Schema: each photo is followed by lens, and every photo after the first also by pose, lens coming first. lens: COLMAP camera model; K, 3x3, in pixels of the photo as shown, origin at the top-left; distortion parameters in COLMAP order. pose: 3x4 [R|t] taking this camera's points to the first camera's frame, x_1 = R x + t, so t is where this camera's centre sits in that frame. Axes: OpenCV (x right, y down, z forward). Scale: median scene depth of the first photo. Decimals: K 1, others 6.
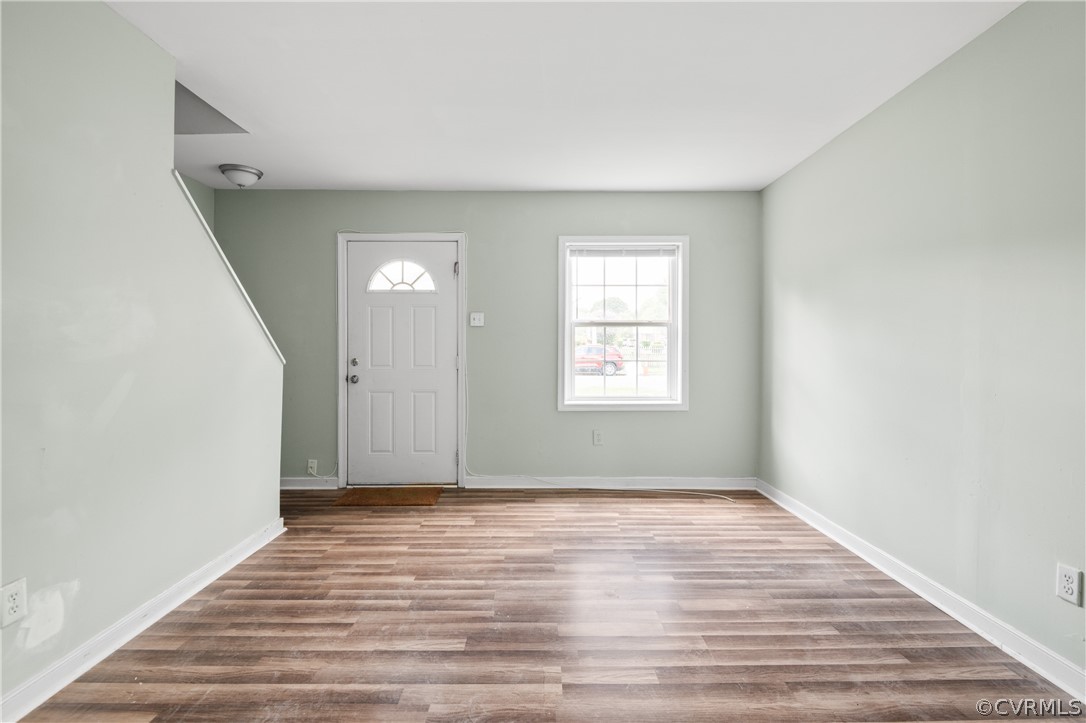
lens RADIAL K [[498.3, 0, 543.5], [0, 498.3, 359.3], [0, 0, 1]] dist [0.000649, -0.006250]
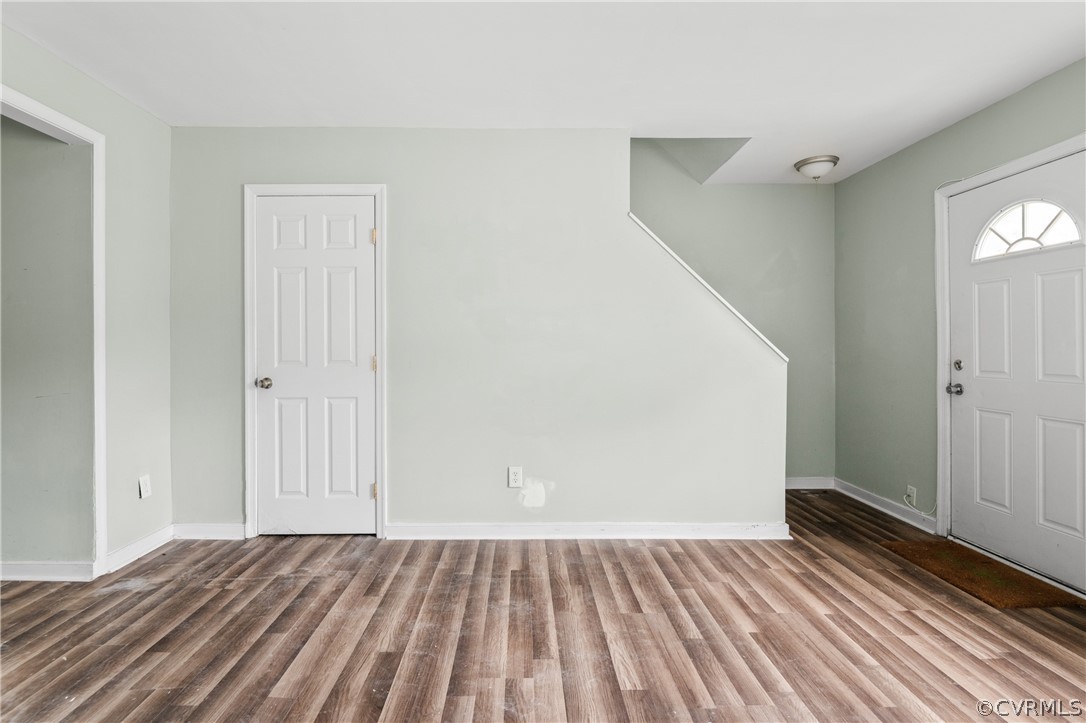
lens RADIAL K [[509.9, 0, 524.3], [0, 509.9, 351.5], [0, 0, 1]] dist [-0.001353, -0.006061]
pose [[0.003057, 0.011103, -0.999934, 0.472633], [-0.024120, 0.999648, 0.011026, -0.008724], [0.999704, 0.024084, 0.003323, 0.531302]]
